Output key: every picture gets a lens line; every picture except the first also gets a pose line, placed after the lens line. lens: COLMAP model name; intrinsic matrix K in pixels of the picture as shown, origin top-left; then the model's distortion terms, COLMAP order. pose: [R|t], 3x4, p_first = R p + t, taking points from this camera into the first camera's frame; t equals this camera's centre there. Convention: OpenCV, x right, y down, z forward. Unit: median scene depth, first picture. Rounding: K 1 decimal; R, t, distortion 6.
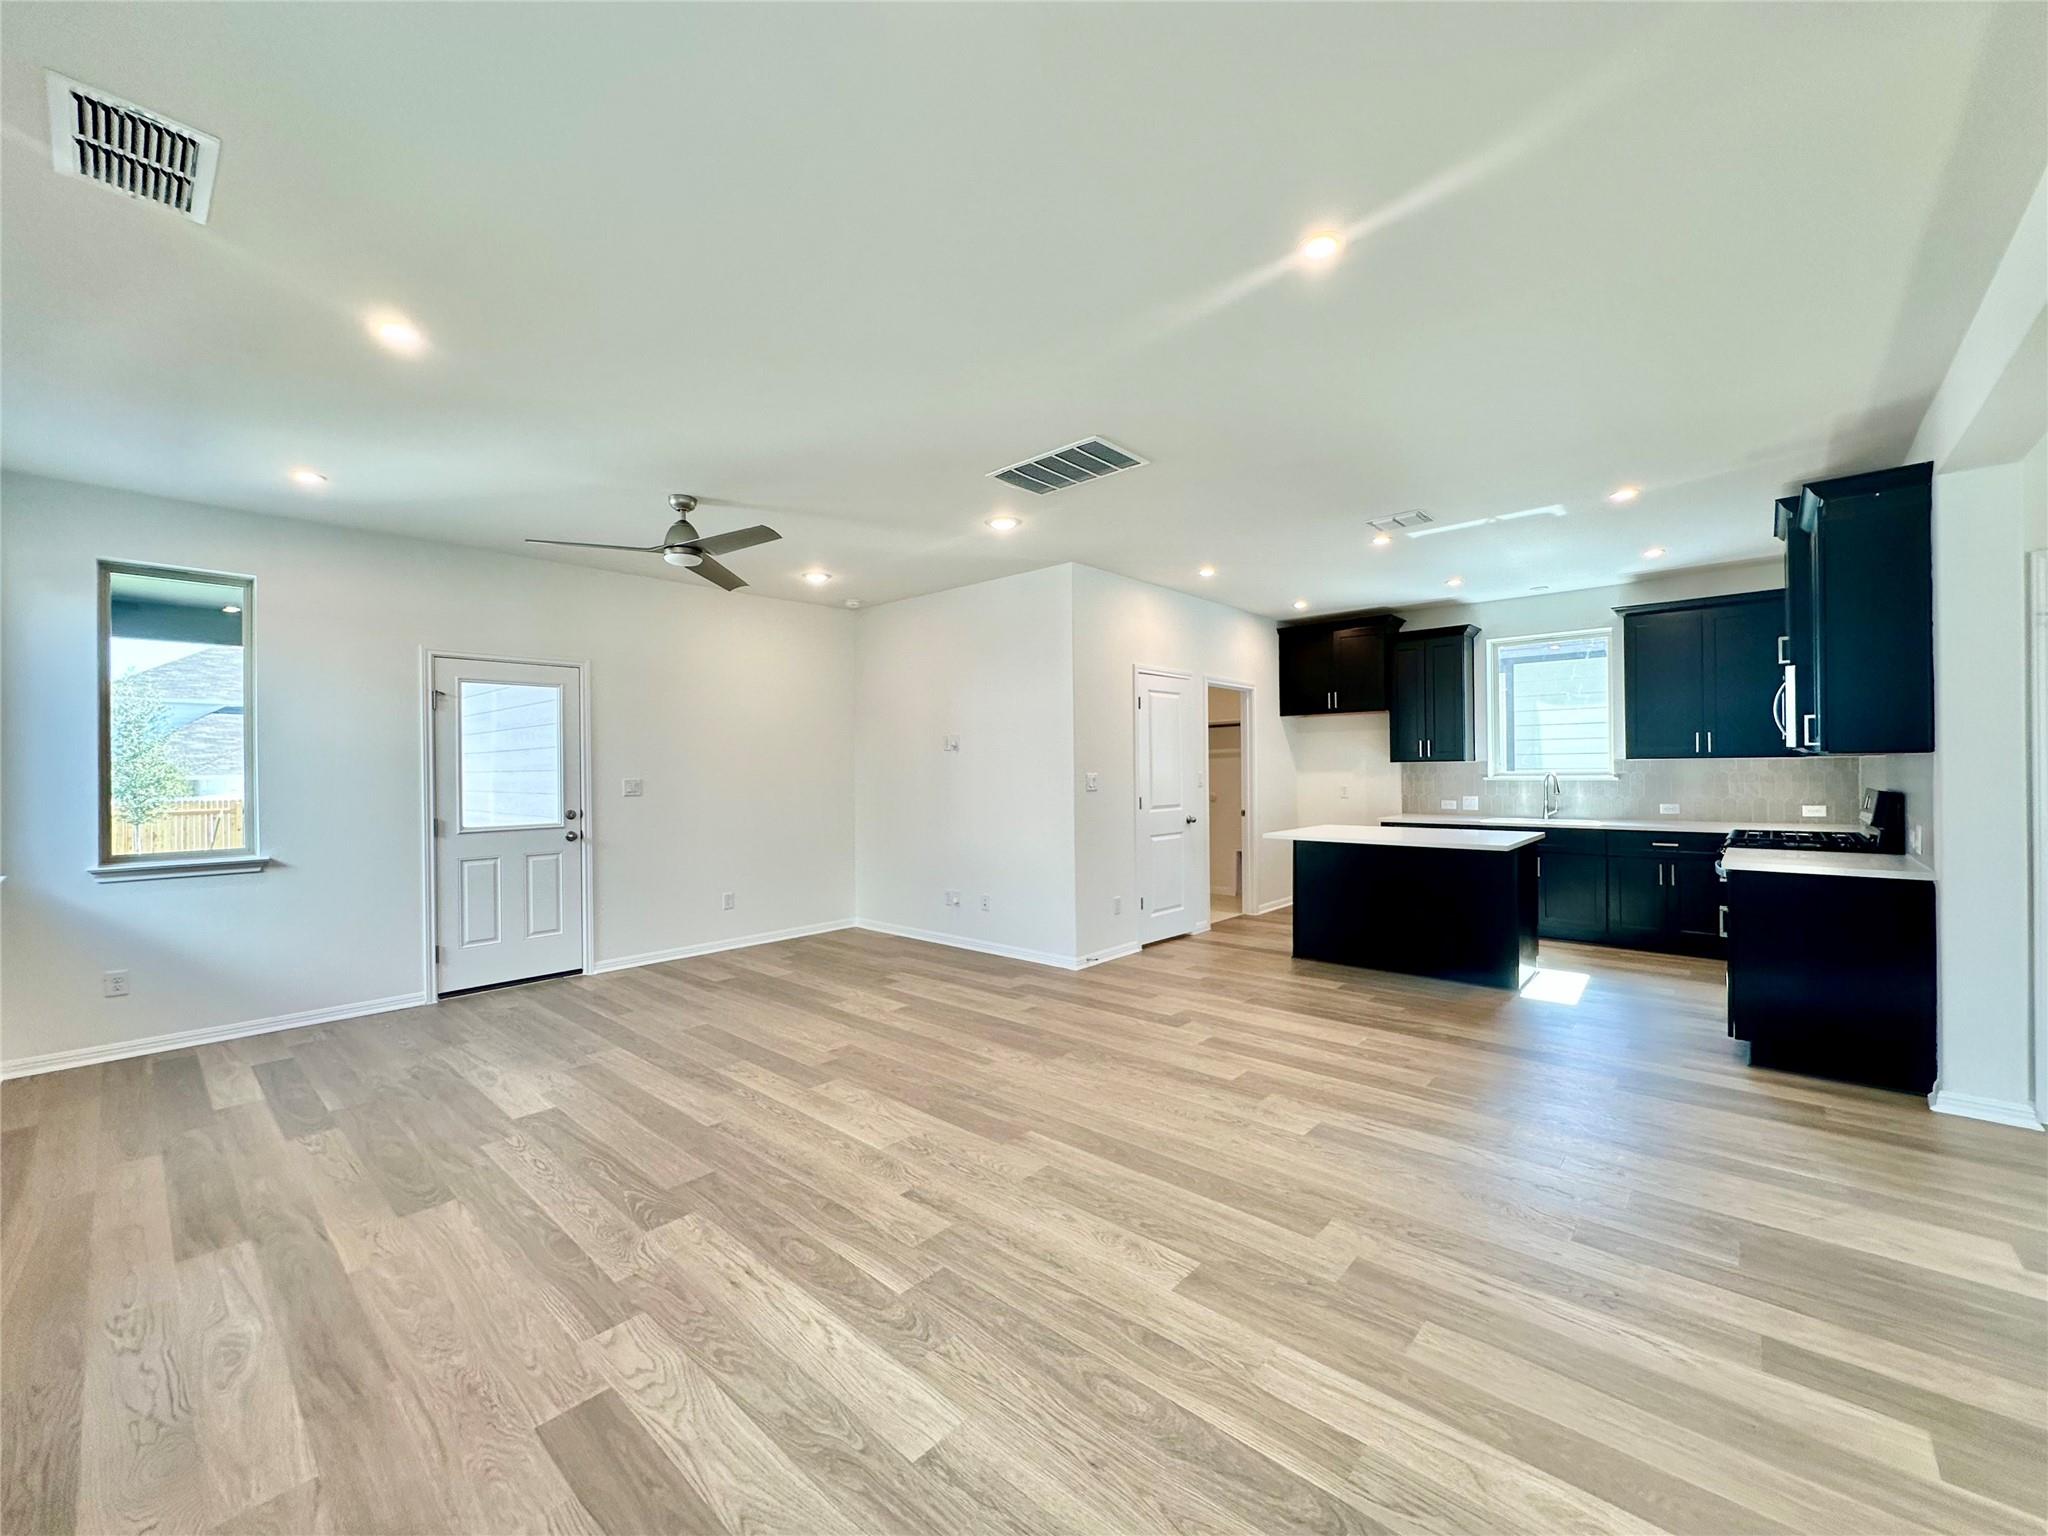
lens RADIAL K [[819.4, 0, 1028.0], [0, 819.4, 763.2], [0, 0, 1]] dist [-0.003890, 0.000412]
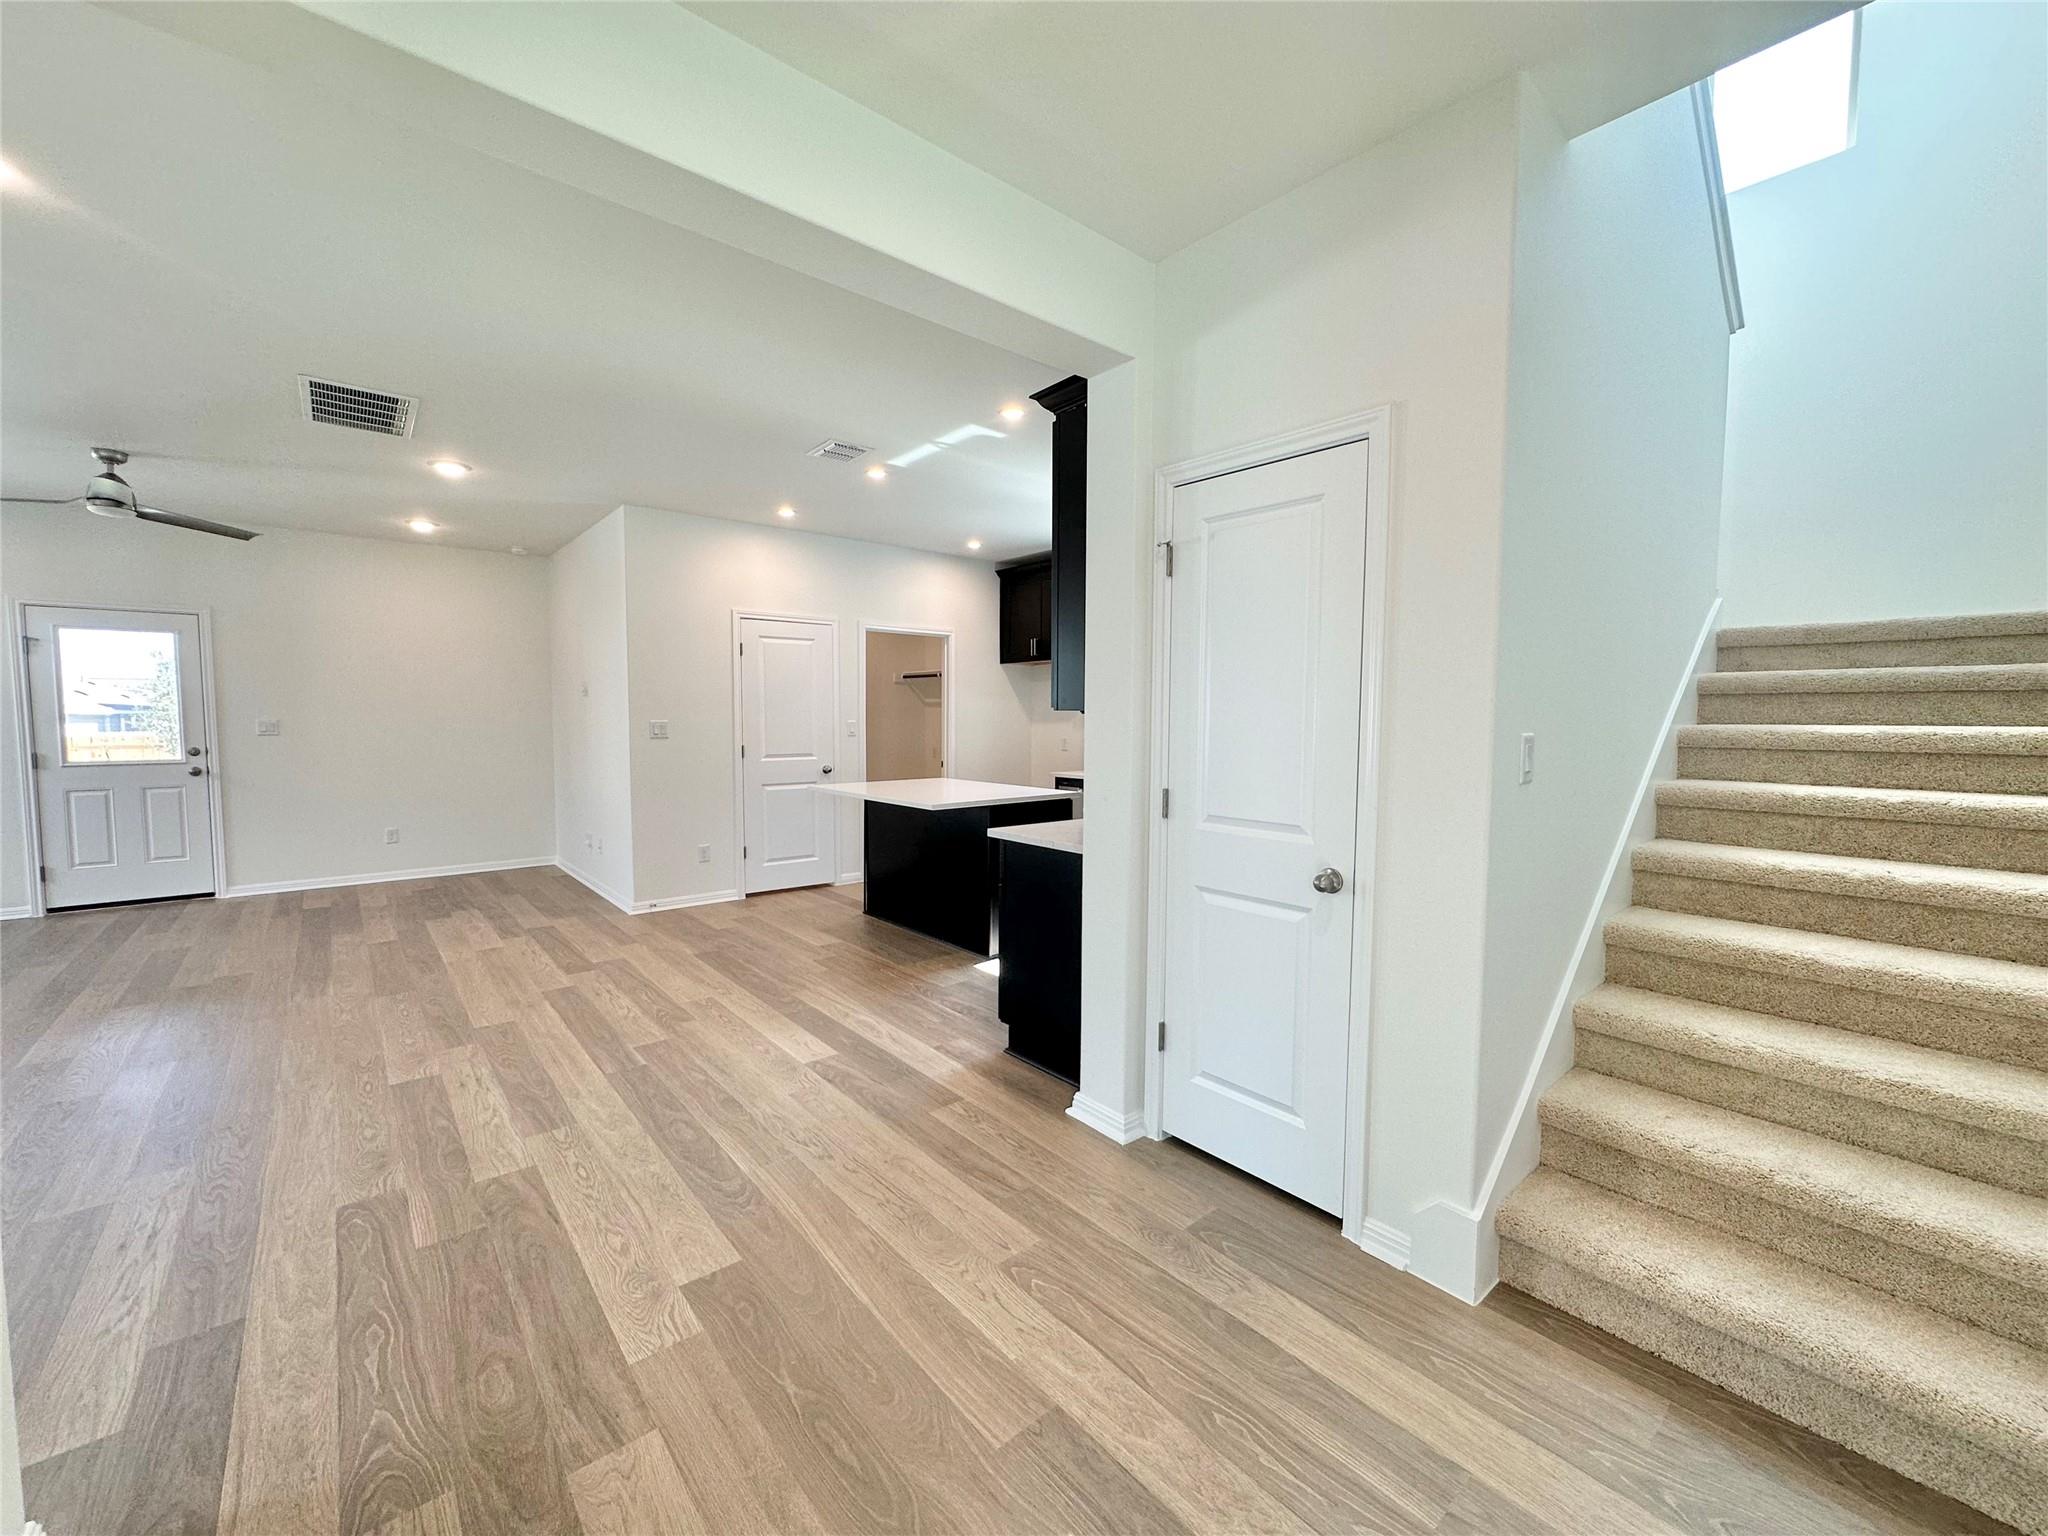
lens RADIAL K [[819.4, 0, 1023.4], [0, 819.4, 766.4], [0, 0, 1]] dist [-0.003890, 0.000412]
pose [[0.990184, 0.022082, -0.138013, 0.673322], [-0.012611, 0.997528, 0.069125, -0.006778], [0.139198, -0.066706, 0.988015, 0.079634]]
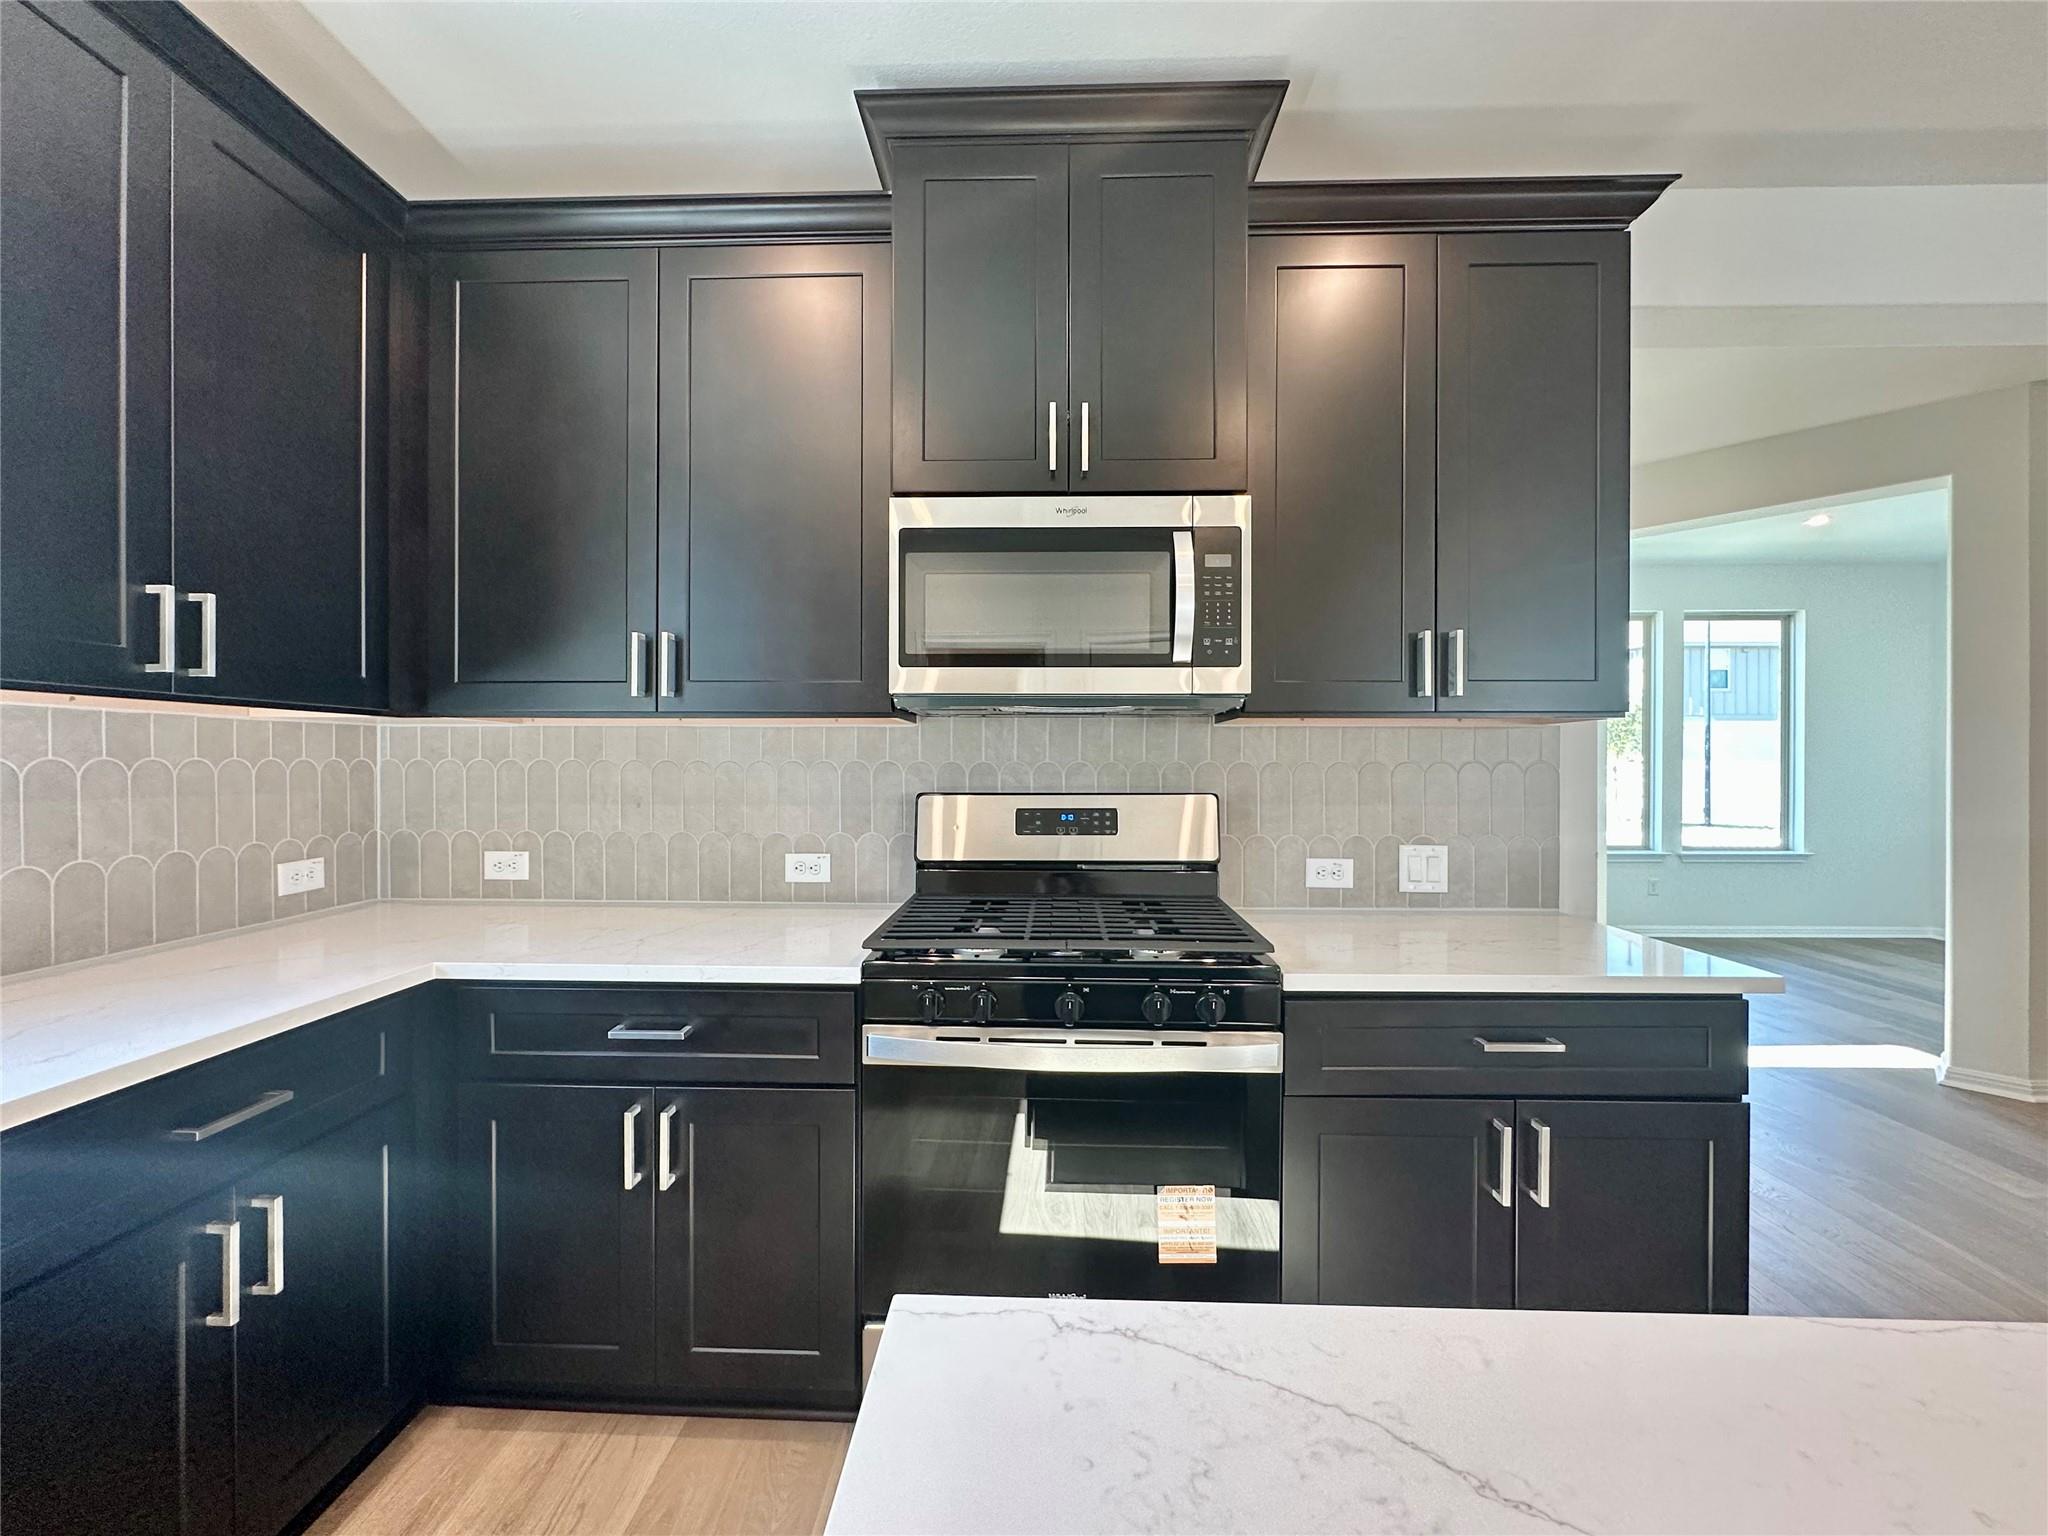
lens RADIAL K [[819.4, 0, 1021.4], [0, 819.4, 765.9], [0, 0, 1]] dist [-0.003890, 0.000412]
pose [[-0.641113, 0.004854, 0.767431, 0.520719], [-0.001973, 0.999966, -0.007973, 0.014986], [-0.767444, -0.006625, -0.641082, 1.022811]]
